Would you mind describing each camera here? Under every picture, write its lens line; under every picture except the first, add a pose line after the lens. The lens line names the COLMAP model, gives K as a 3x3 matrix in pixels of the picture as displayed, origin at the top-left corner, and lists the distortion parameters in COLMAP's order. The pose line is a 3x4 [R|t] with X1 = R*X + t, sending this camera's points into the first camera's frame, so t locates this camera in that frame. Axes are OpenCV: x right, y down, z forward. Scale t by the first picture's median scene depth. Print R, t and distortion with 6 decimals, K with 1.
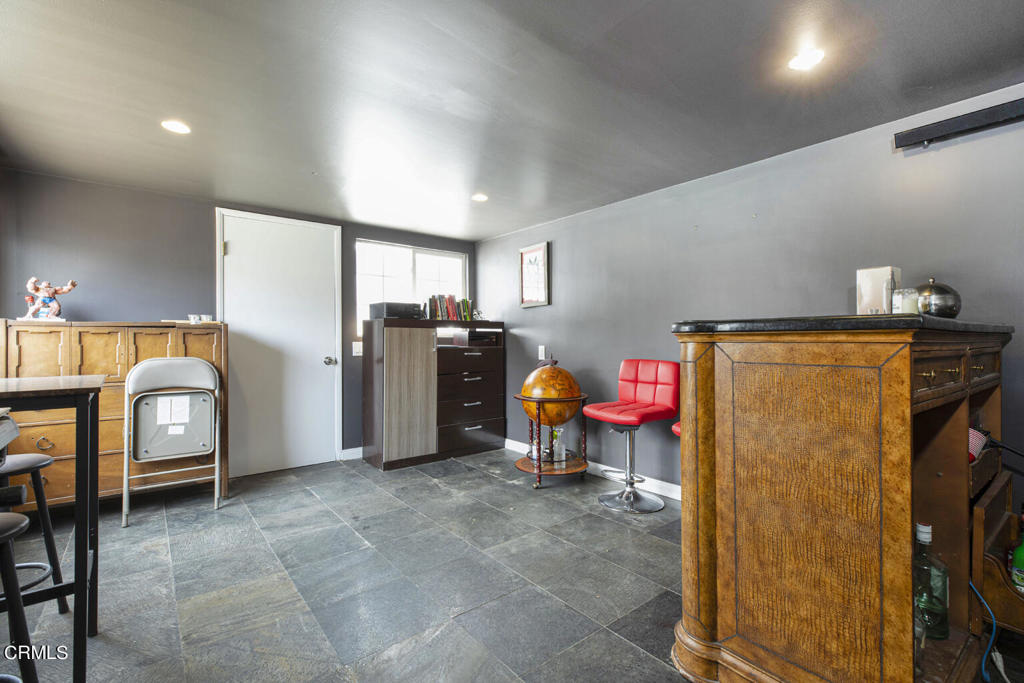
lens RADIAL K [[468.3, 0, 512.0], [0, 468.3, 341.5], [0, 0, 1]] dist [-0.003665, -0.000135]
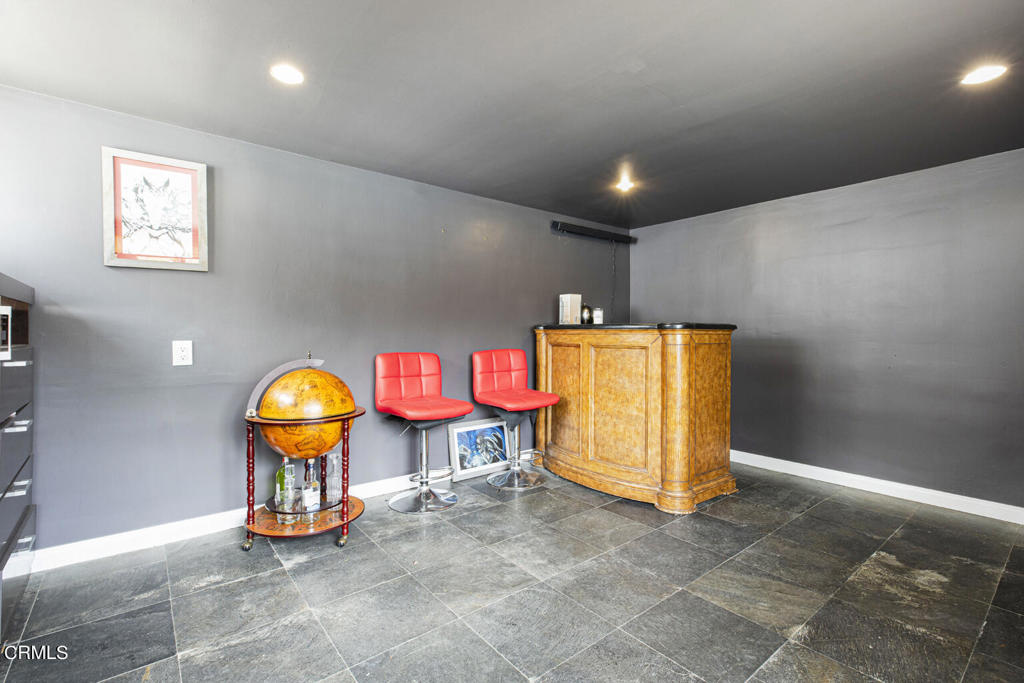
lens RADIAL K [[468.3, 0, 512.0], [0, 468.3, 341.5], [0, 0, 1]] dist [-0.003665, -0.000135]
pose [[-0.019308, -0.012610, 0.999734, -0.704647], [0.000645, 0.999920, 0.012625, 0.003070], [-0.999813, 0.000889, -0.019298, 0.834515]]
